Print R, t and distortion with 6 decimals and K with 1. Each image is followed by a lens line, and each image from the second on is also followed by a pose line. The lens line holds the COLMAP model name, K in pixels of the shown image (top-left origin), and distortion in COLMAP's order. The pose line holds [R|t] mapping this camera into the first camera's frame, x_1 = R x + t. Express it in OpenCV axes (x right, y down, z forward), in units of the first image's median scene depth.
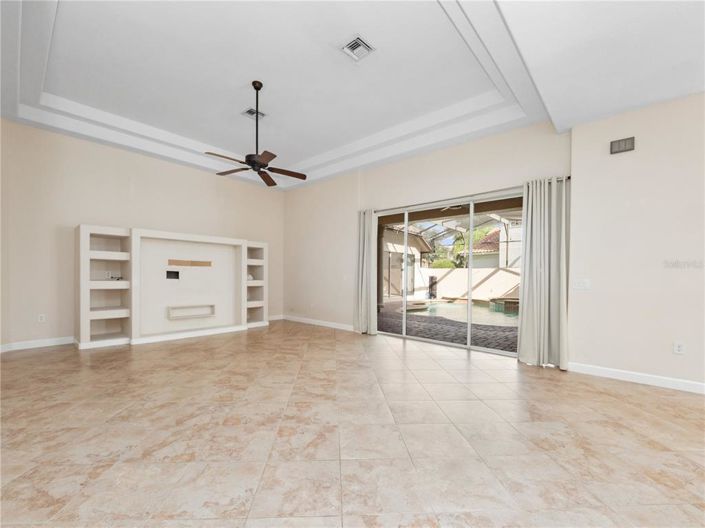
lens RADIAL K [[300.8, 0, 357.1], [0, 300.8, 277.8], [0, 0, 1]] dist [0.001544, -0.002001]
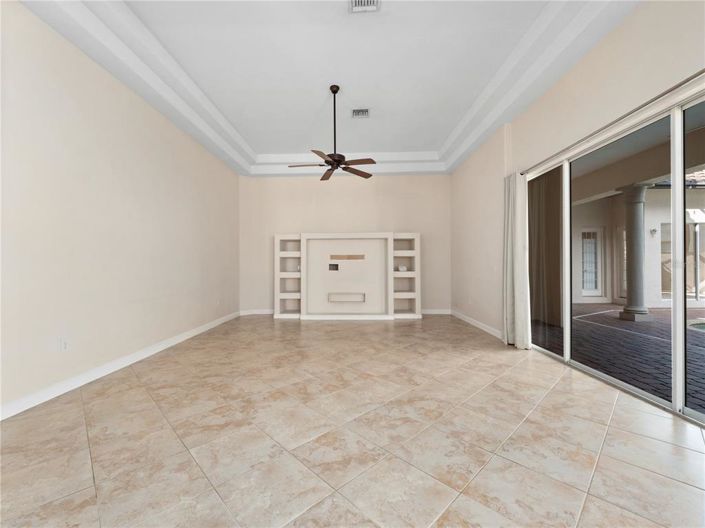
lens RADIAL K [[300.8, 0, 350.4], [0, 300.8, 264.5], [0, 0, 1]] dist [0.001544, -0.002001]
pose [[0.640796, -0.020412, -0.767440, 0.456822], [0.009710, 0.999782, -0.018484, 0.002705], [0.767650, 0.004393, 0.640854, 0.325035]]
